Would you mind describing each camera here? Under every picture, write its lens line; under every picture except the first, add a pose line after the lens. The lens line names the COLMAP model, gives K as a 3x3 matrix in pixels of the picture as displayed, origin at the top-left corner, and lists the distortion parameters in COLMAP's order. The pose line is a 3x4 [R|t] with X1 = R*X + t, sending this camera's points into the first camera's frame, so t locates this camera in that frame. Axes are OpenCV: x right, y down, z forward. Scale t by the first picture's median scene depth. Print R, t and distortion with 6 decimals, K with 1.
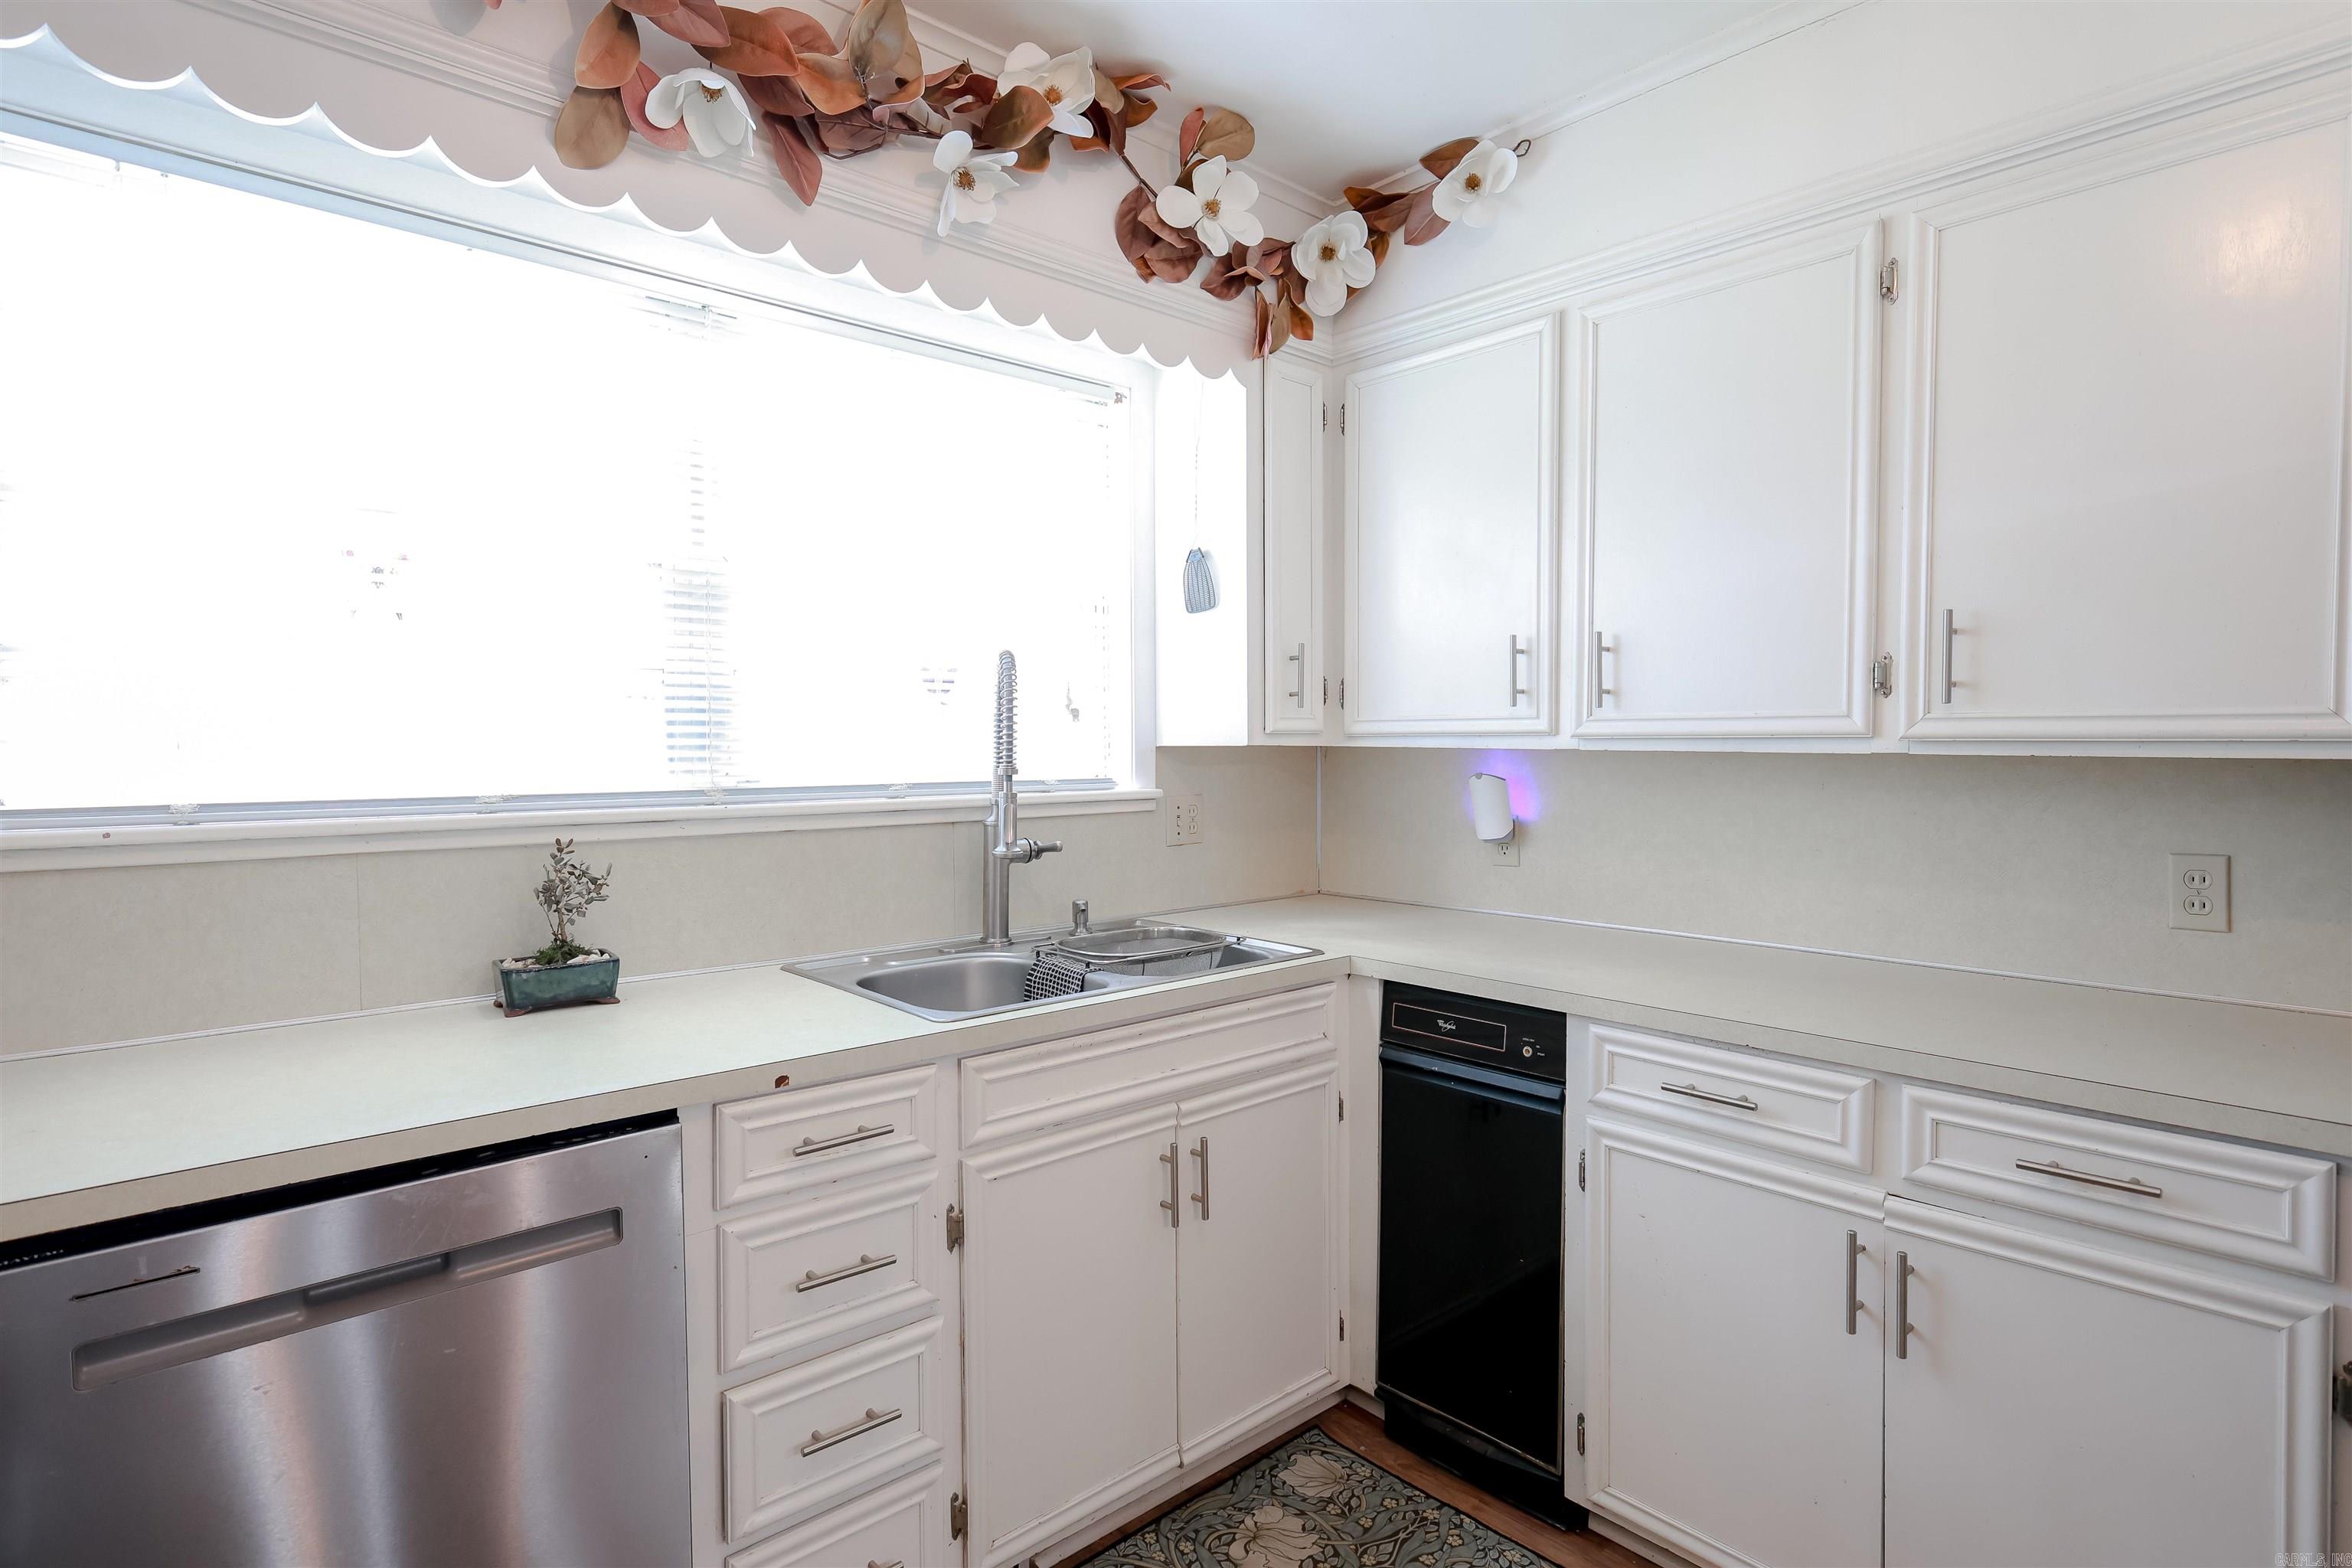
lens RADIAL K [[1193.5, 0, 1179.8], [0, 1193.5, 786.7], [0, 0, 1]] dist [0.003804, -0.000418]
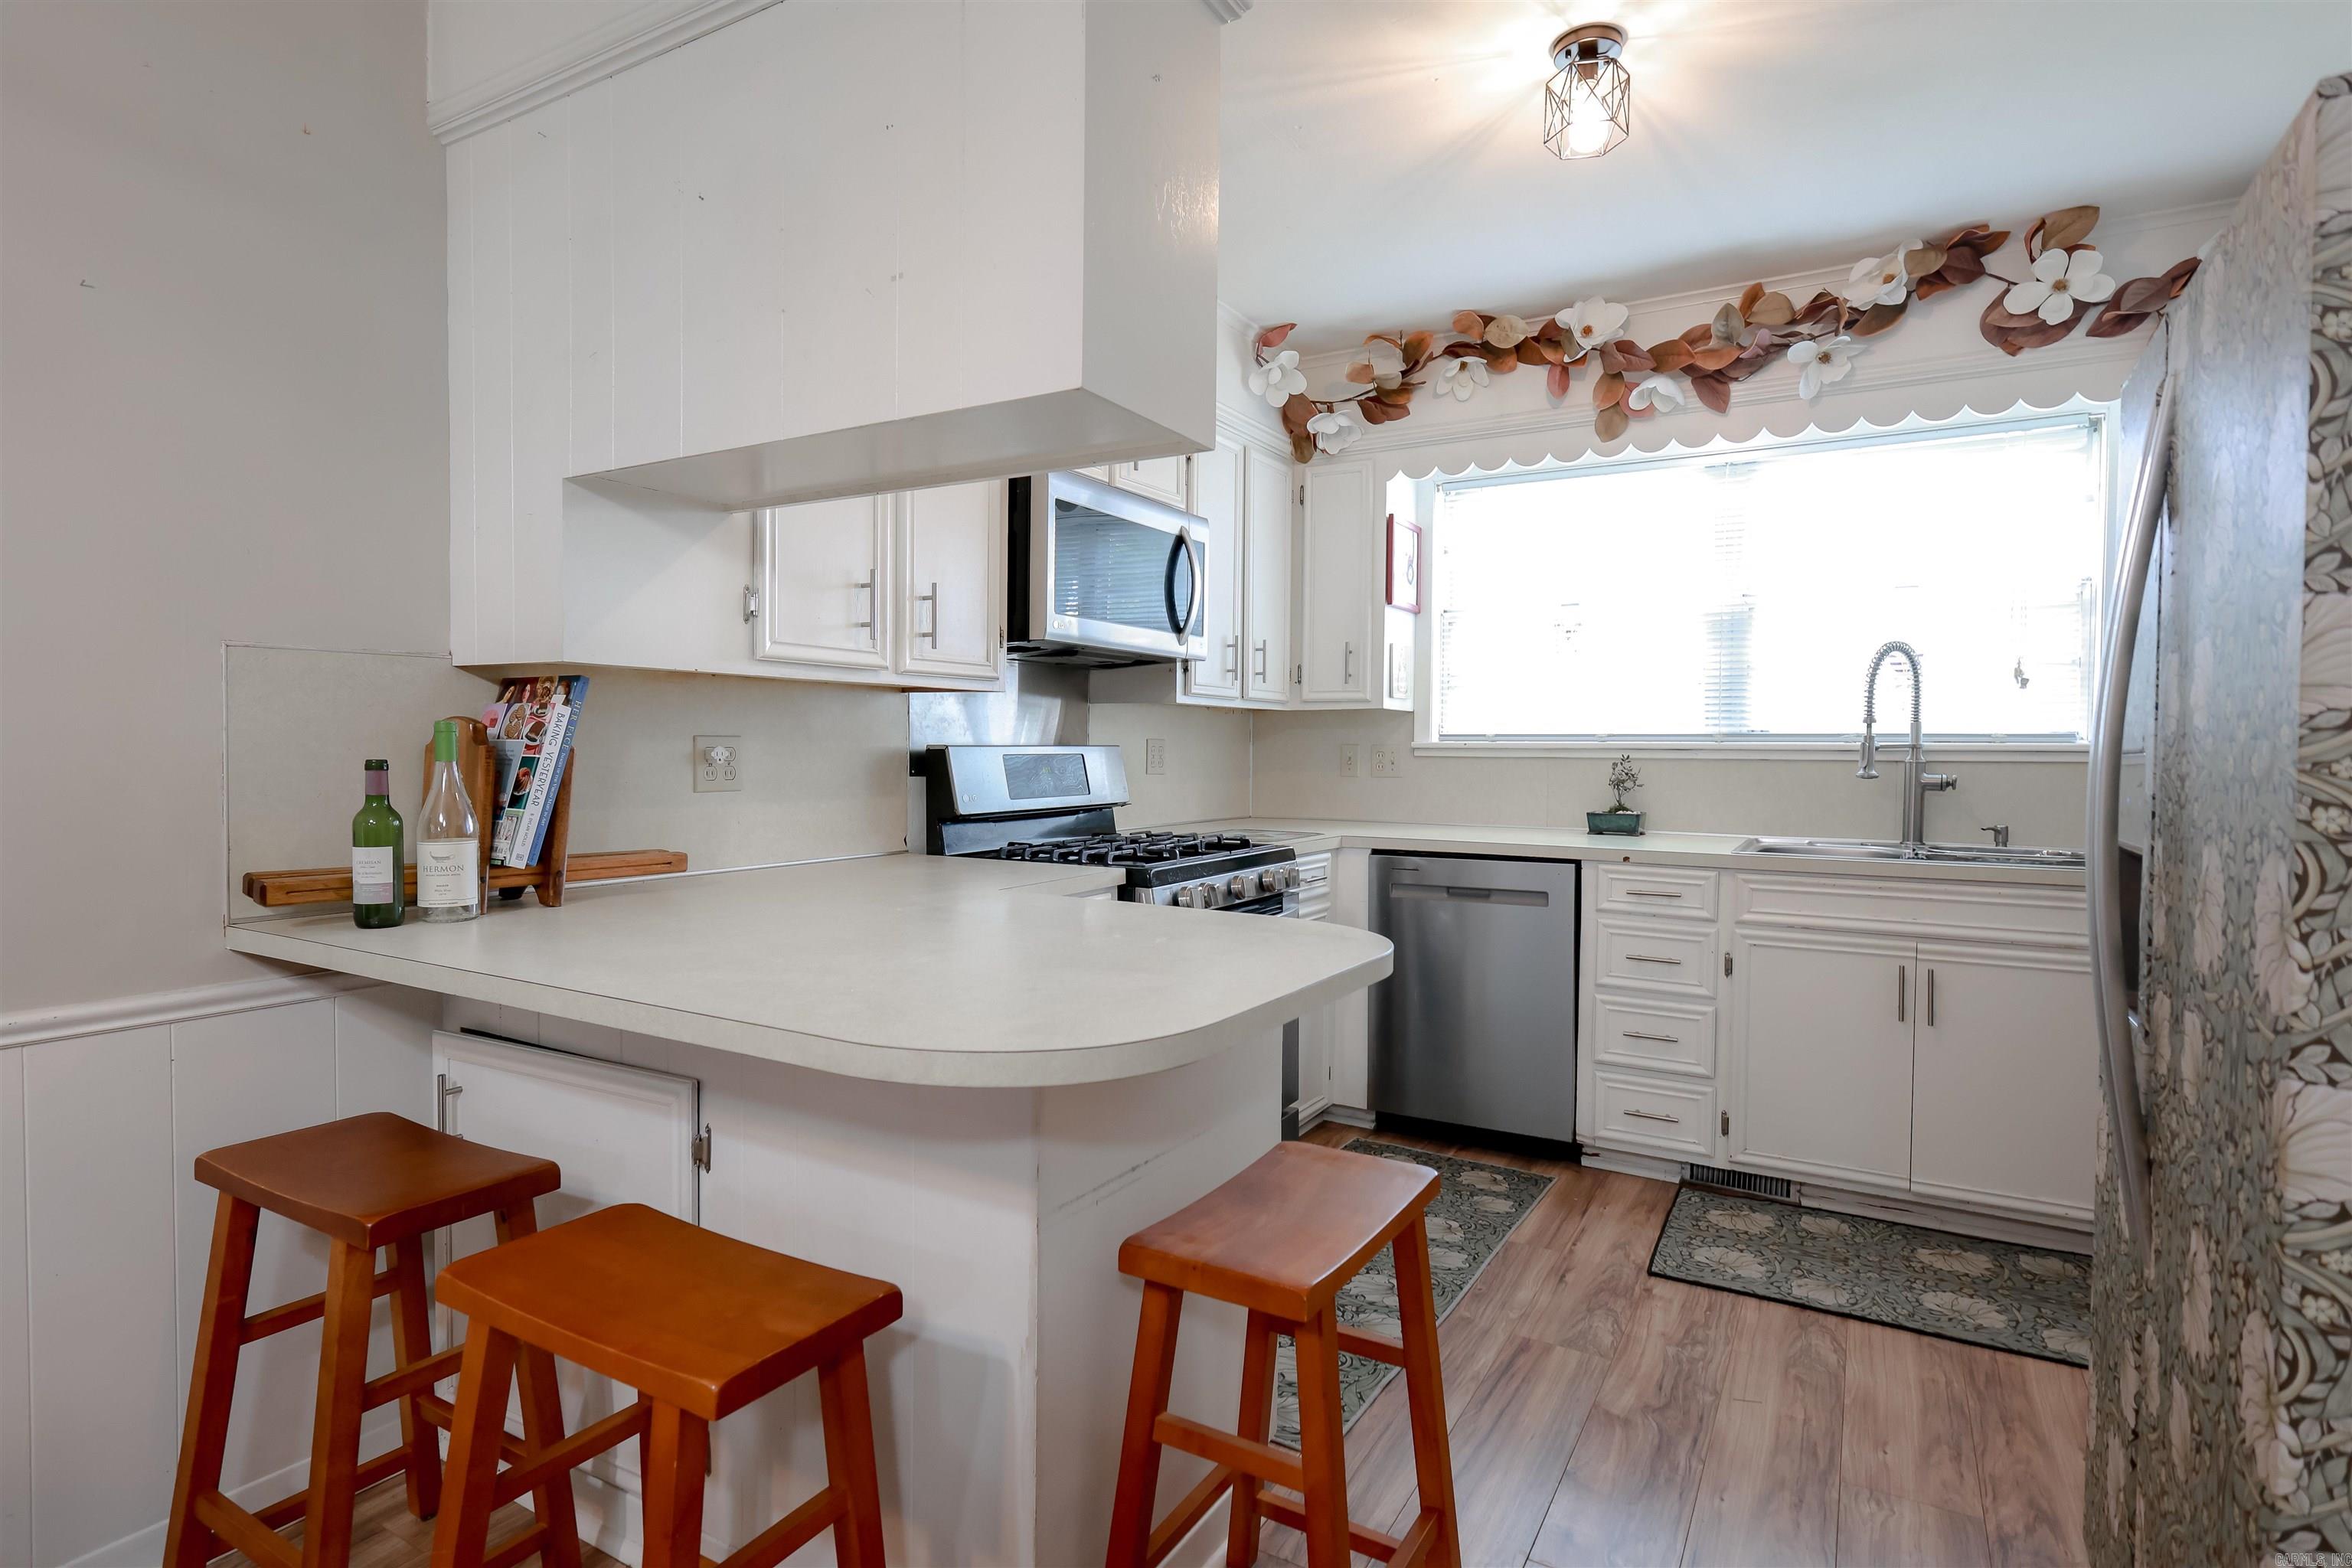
lens RADIAL K [[1193.5, 0, 1179.8], [0, 1193.5, 786.7], [0, 0, 1]] dist [0.003804, -0.000418]
pose [[0.309748, 0.034917, -0.950177, 1.160617], [-0.044932, 0.998747, 0.022054, 0.085619], [0.949756, 0.035862, 0.310929, -0.342155]]
